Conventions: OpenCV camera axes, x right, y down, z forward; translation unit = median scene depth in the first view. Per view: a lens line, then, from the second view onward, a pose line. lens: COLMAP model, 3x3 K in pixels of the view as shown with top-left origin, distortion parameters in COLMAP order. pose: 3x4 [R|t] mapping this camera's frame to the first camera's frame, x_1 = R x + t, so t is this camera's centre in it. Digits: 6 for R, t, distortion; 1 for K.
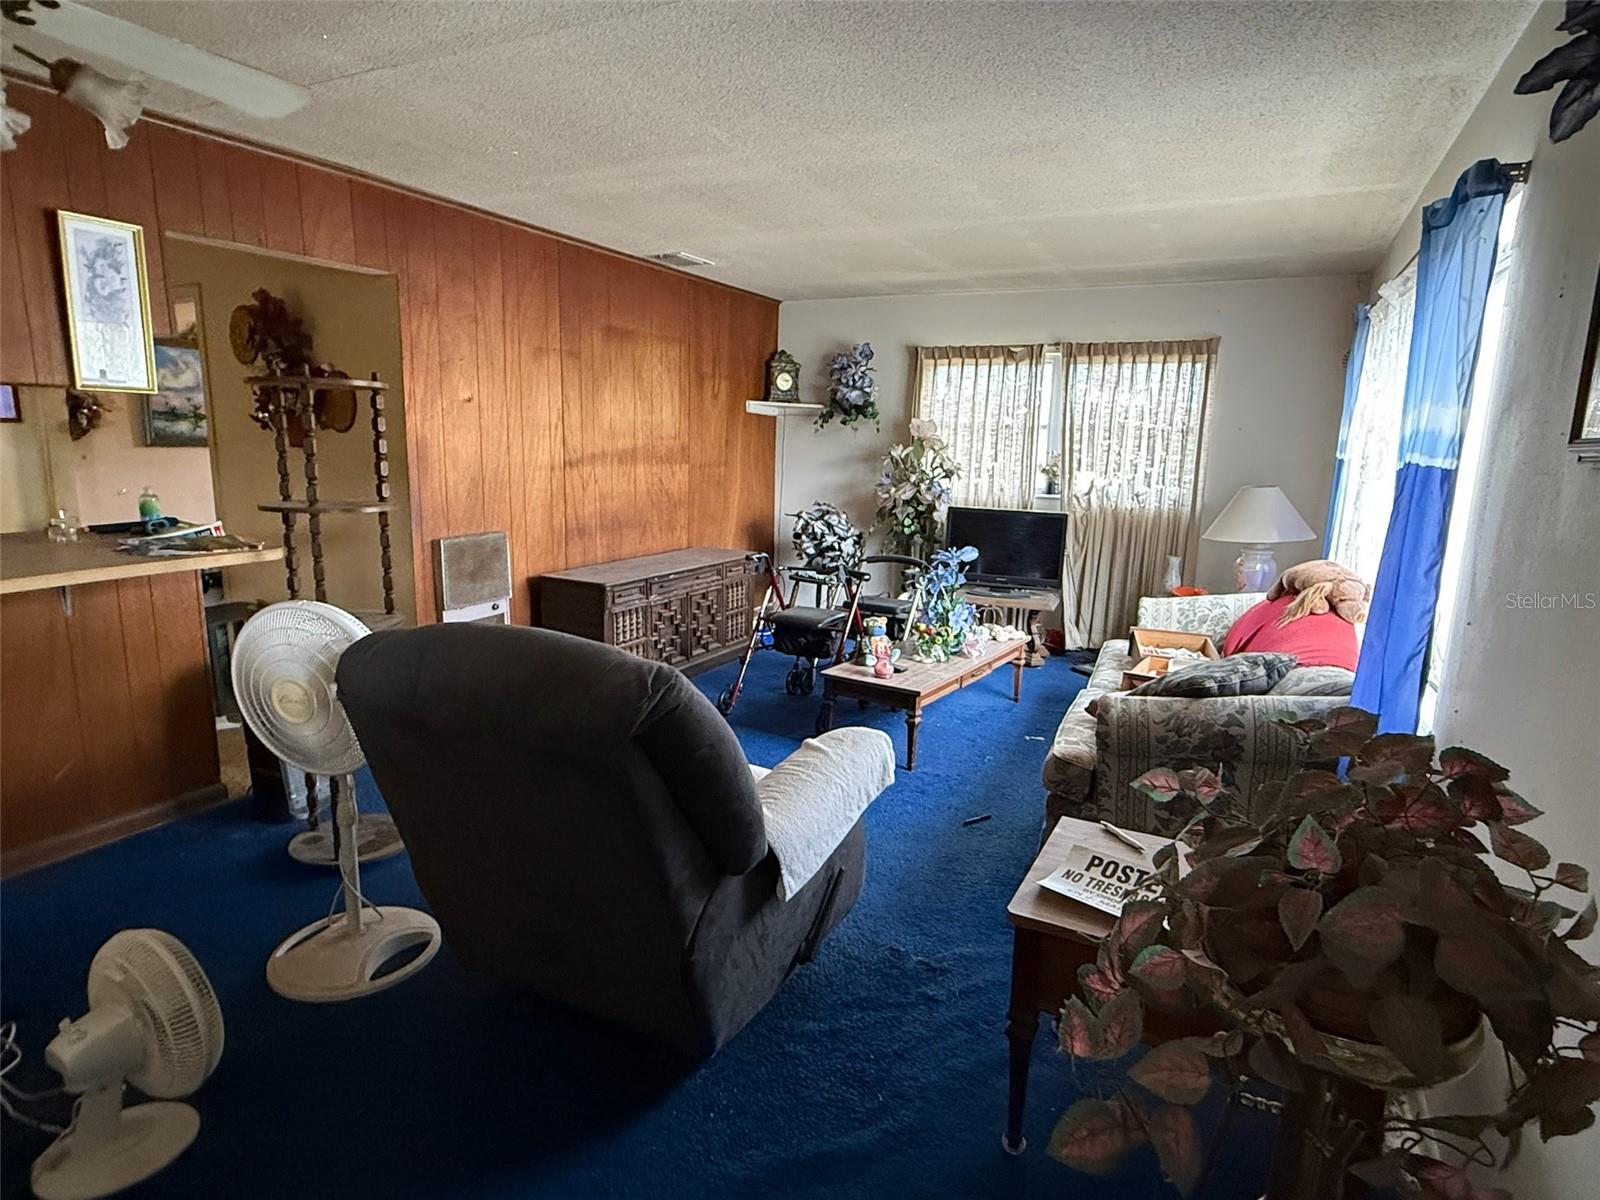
lens RADIAL K [[891.1, 0, 799.5], [0, 891.1, 599.0], [0, 0, 1]] dist [-0.000433, 0.001010]
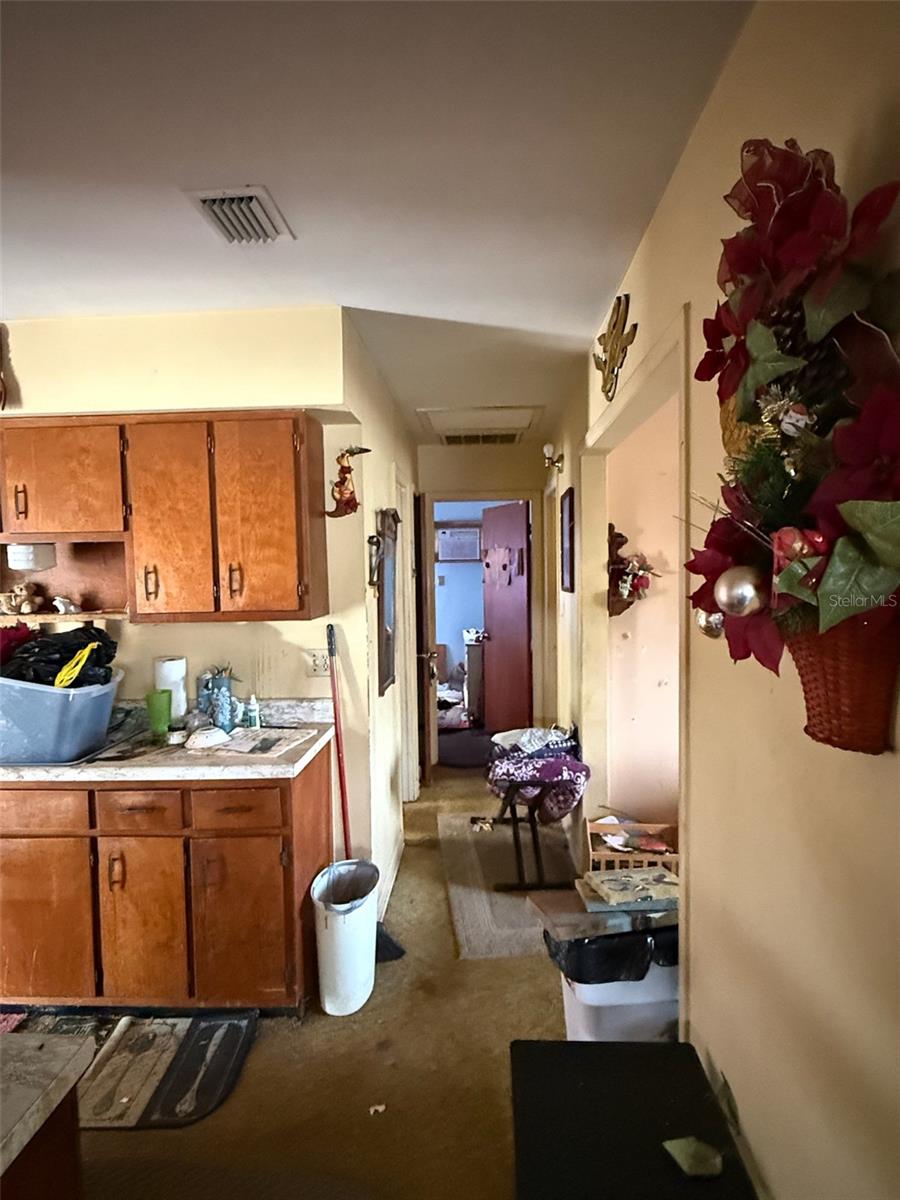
lens RADIAL K [[668.3, 0, 443.1], [0, 668.3, 602.9], [0, 0, 1]] dist [-0.000433, 0.001010]
pose [[0.387724, 0.017539, -0.921609, -0.450594], [-0.142086, 0.989007, -0.040954, -0.192404], [0.910759, 0.146827, 0.385953, 0.853860]]
